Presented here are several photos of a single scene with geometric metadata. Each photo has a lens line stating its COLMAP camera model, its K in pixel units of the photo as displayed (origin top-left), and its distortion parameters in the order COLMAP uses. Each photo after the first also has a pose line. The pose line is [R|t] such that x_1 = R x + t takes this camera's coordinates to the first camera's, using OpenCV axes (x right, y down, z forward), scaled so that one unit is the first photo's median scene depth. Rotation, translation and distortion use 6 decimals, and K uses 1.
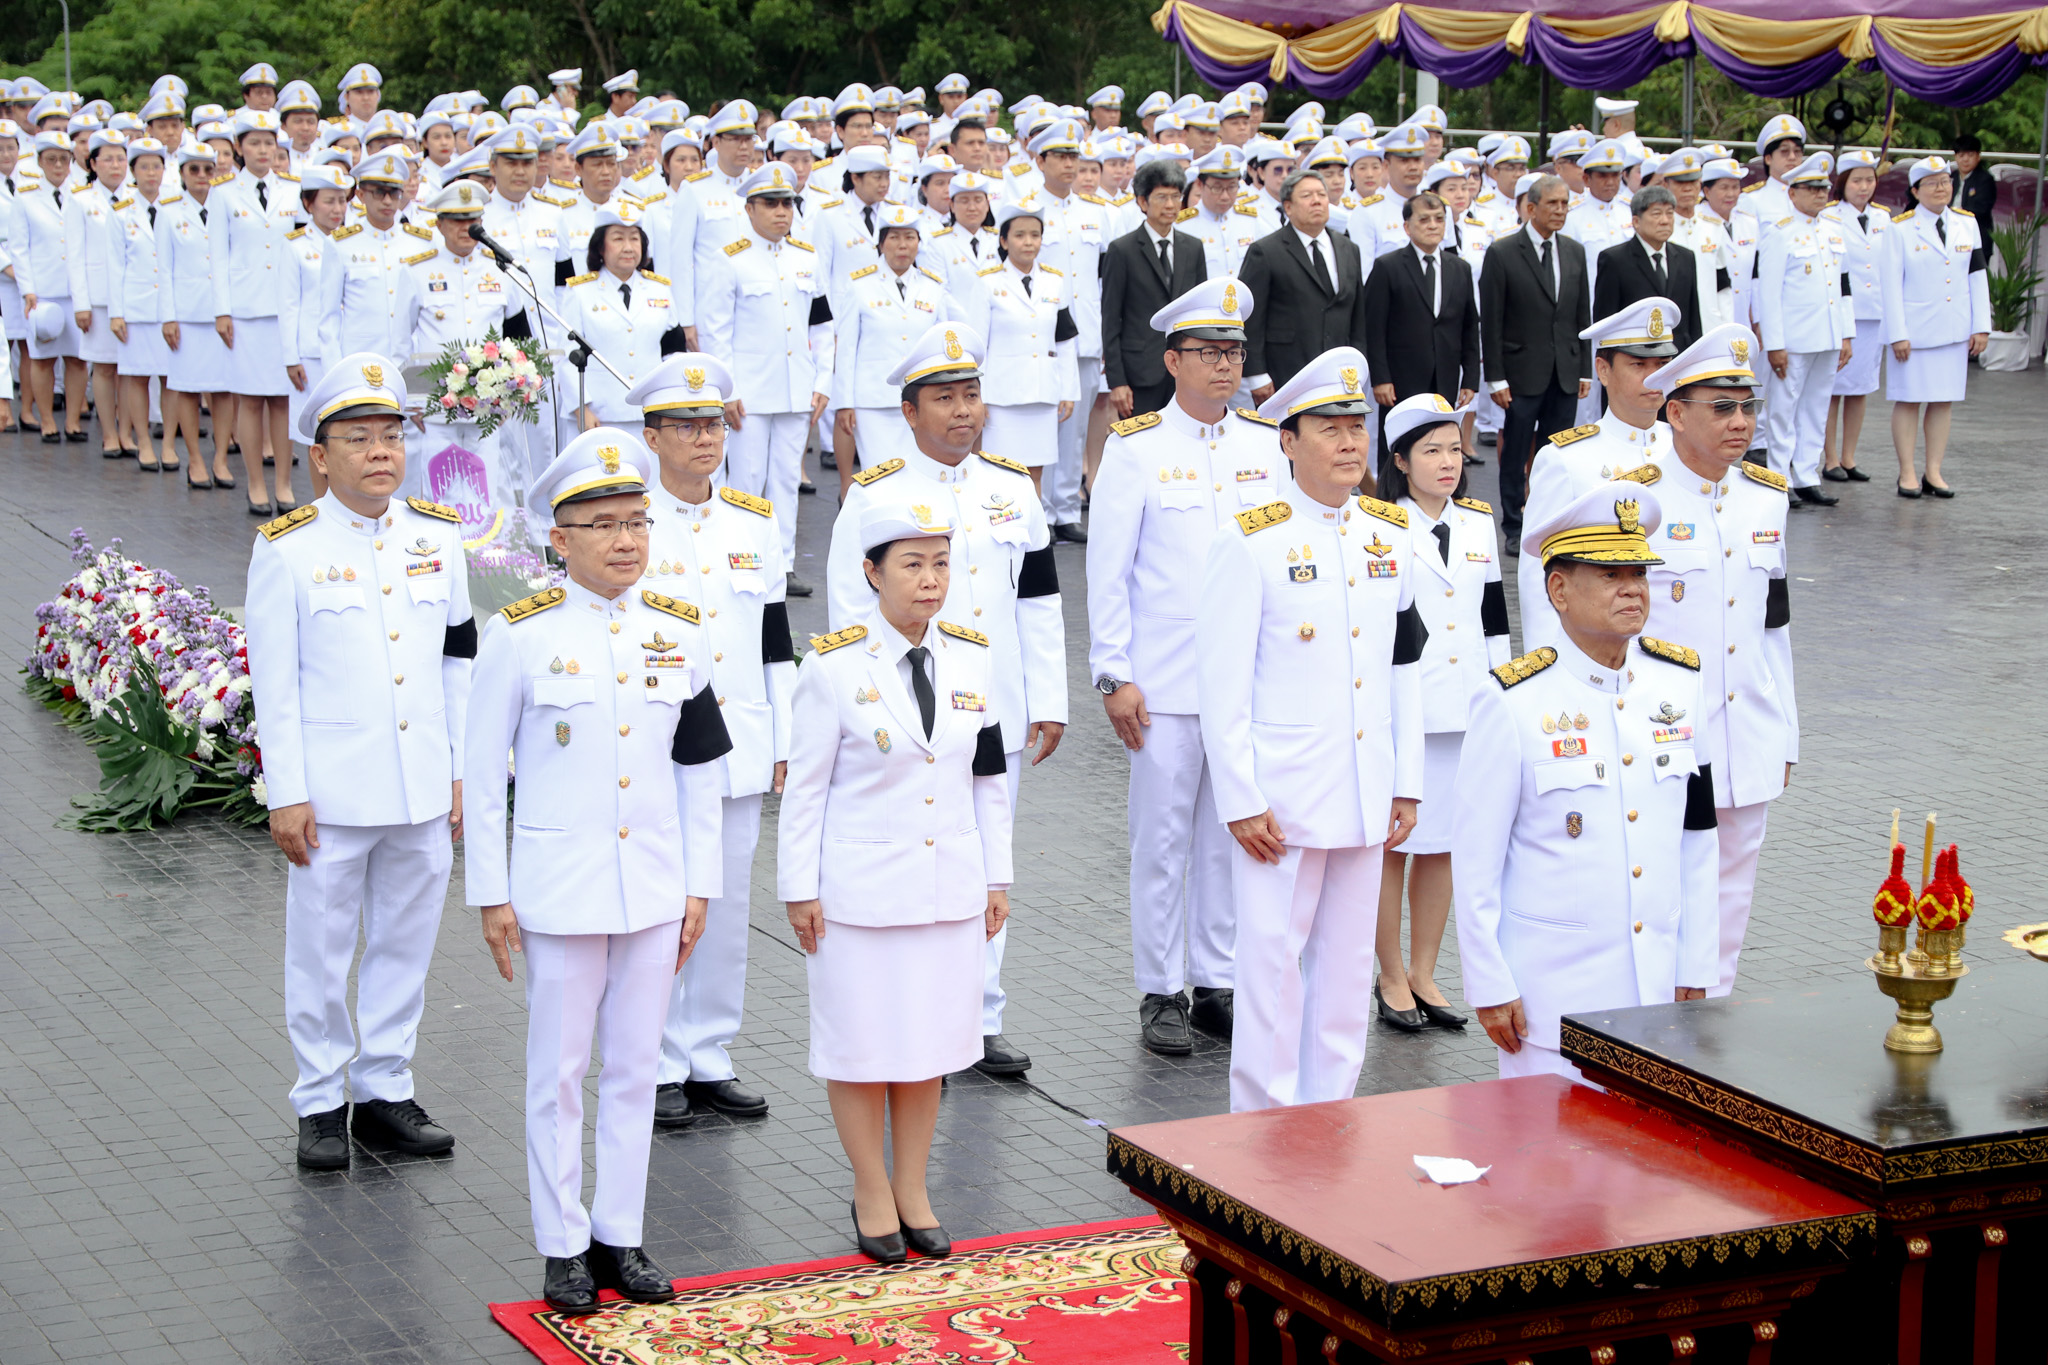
lens RADIAL K [[4320.5, 0, 1024.0], [0, 4320.5, 682.5], [0, 0, 1]] dist [0.267760, -0.152024]
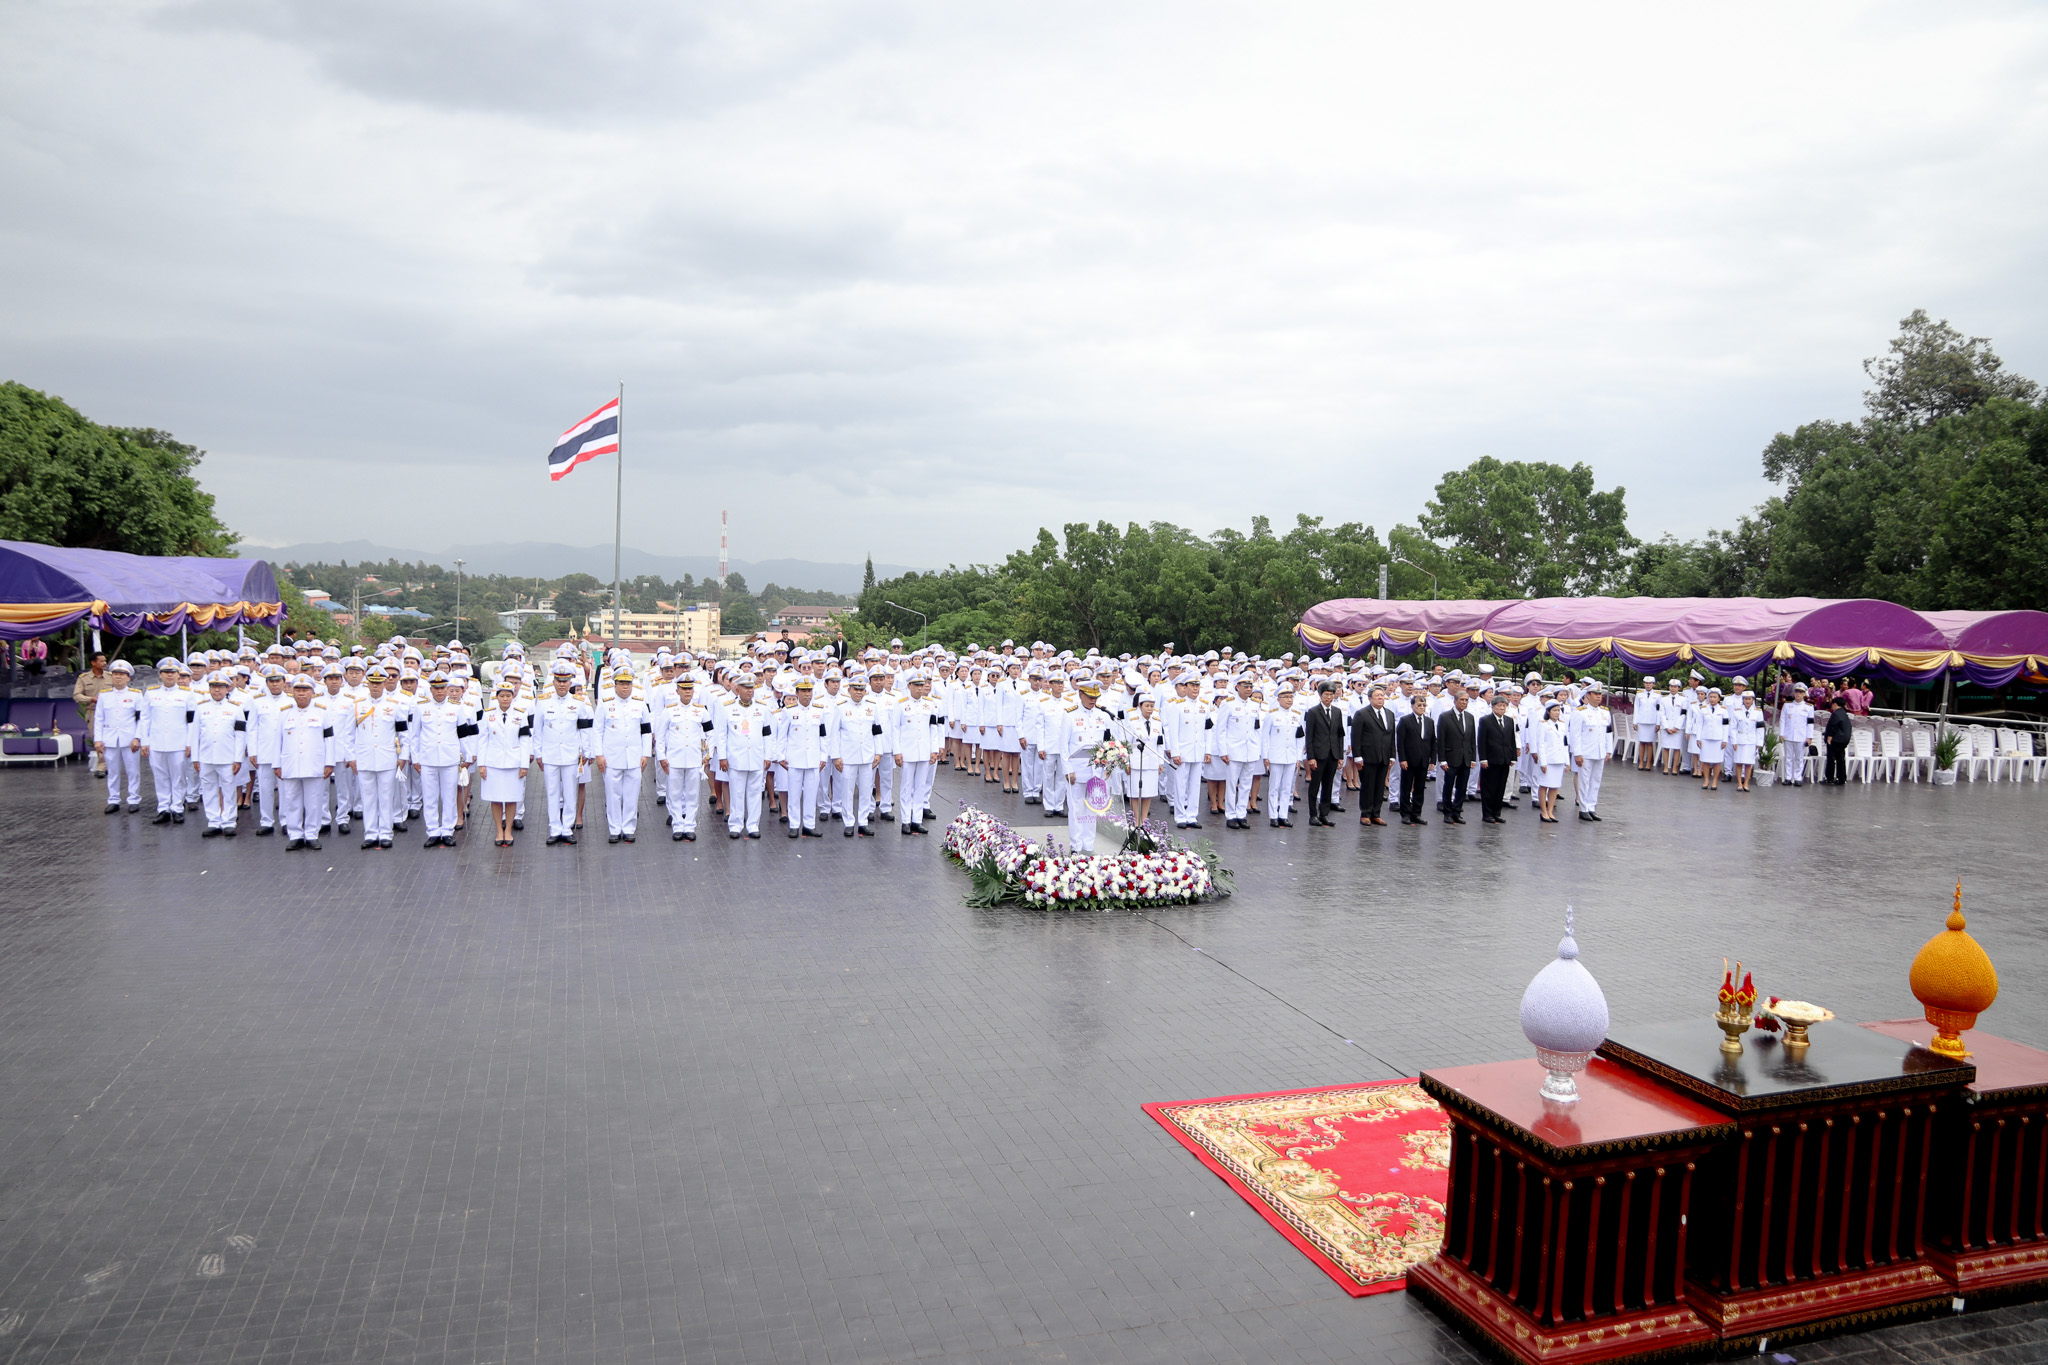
lens RADIAL K [[1389.6, 0, 1024.0], [0, 1389.6, 682.5], [0, 0, 1]] dist [-0.027490, -0.001255]
pose [[0.993553, 0.028853, -0.109637, -0.091124], [-0.040206, 0.993890, -0.102788, -0.022739], [0.106002, 0.106533, 0.988643, 0.091367]]
